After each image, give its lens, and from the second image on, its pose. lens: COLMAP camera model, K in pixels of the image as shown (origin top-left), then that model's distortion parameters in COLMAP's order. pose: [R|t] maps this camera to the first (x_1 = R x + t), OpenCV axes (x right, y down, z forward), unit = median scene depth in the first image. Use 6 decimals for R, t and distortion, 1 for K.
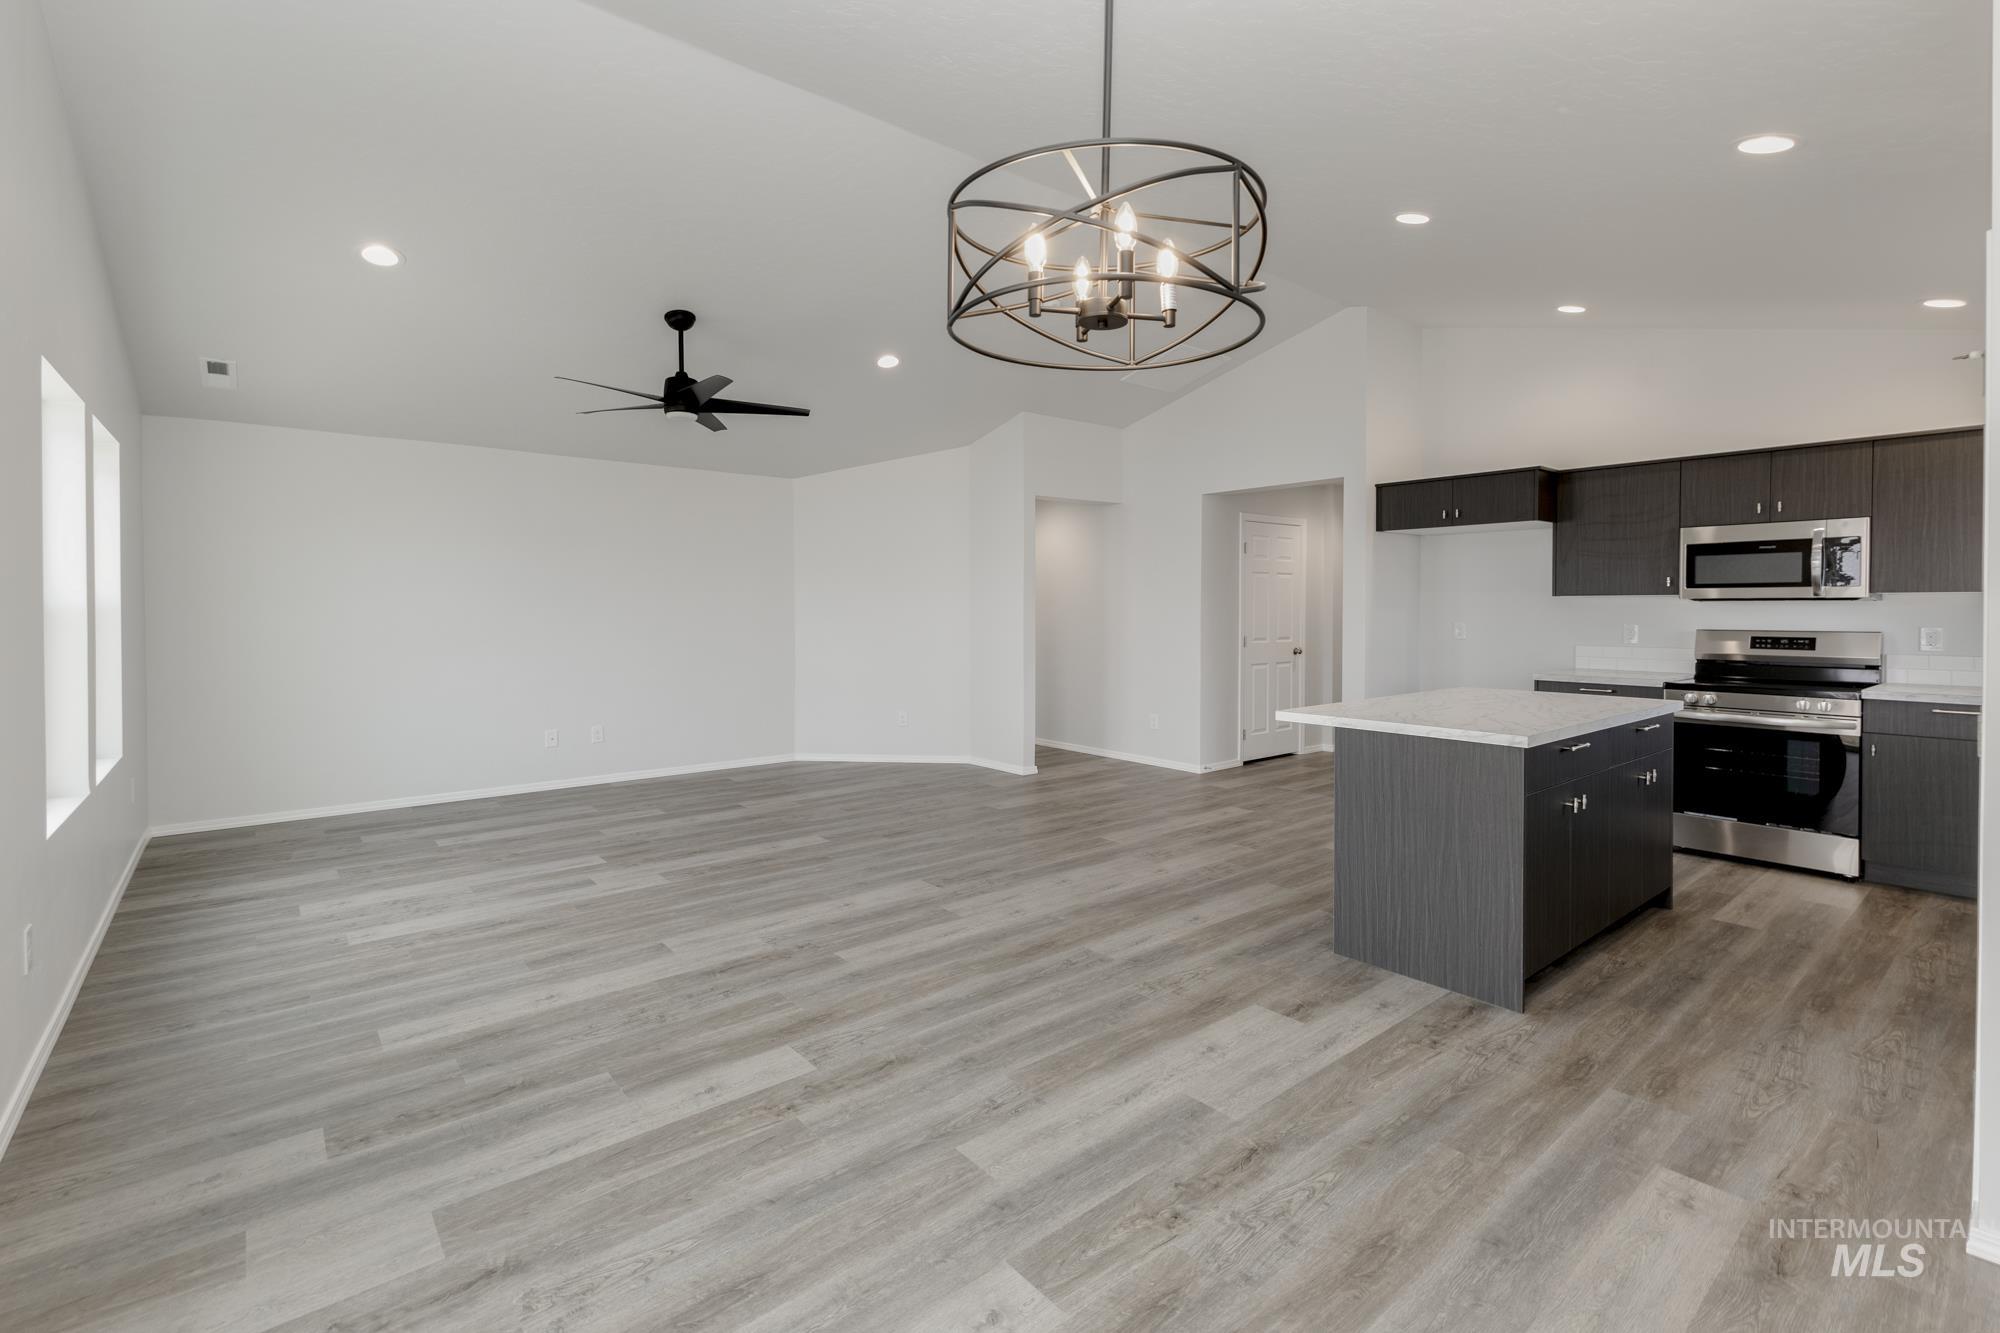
lens RADIAL K [[939.1, 0, 905.1], [0, 939.1, 632.6], [0, 0, 1]] dist [0.002533, 0.000573]
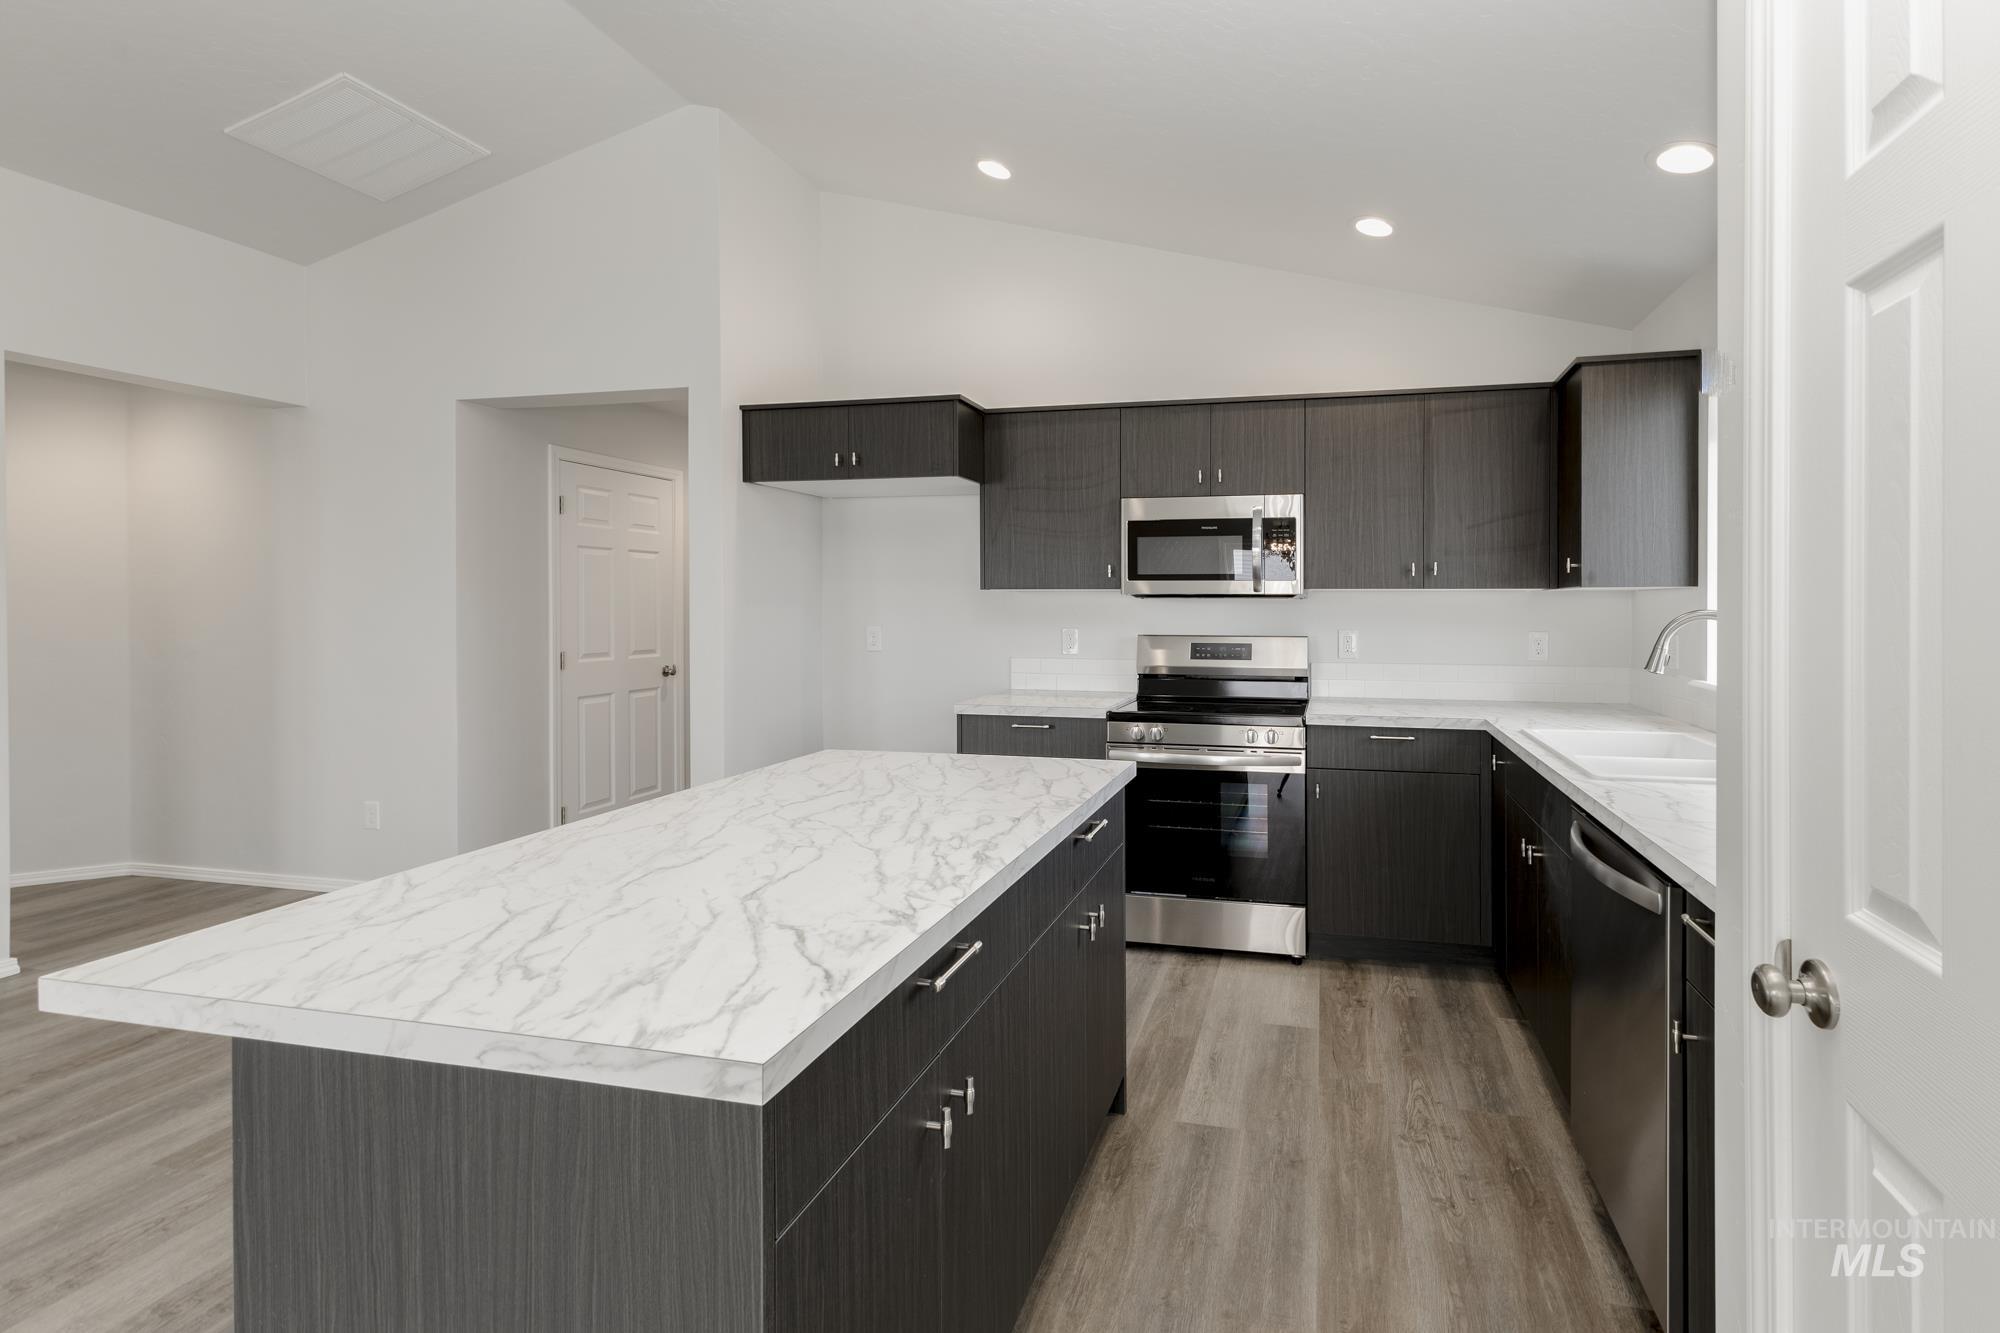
lens RADIAL K [[939.1, 0, 1068.5], [0, 939.1, 630.1], [0, 0, 1]] dist [0.002533, 0.000573]
pose [[0.796771, -0.012225, 0.604158, 0.349313], [0.011890, 0.999919, 0.004552, -0.011863], [-0.604164, 0.003557, 0.796852, 0.443944]]
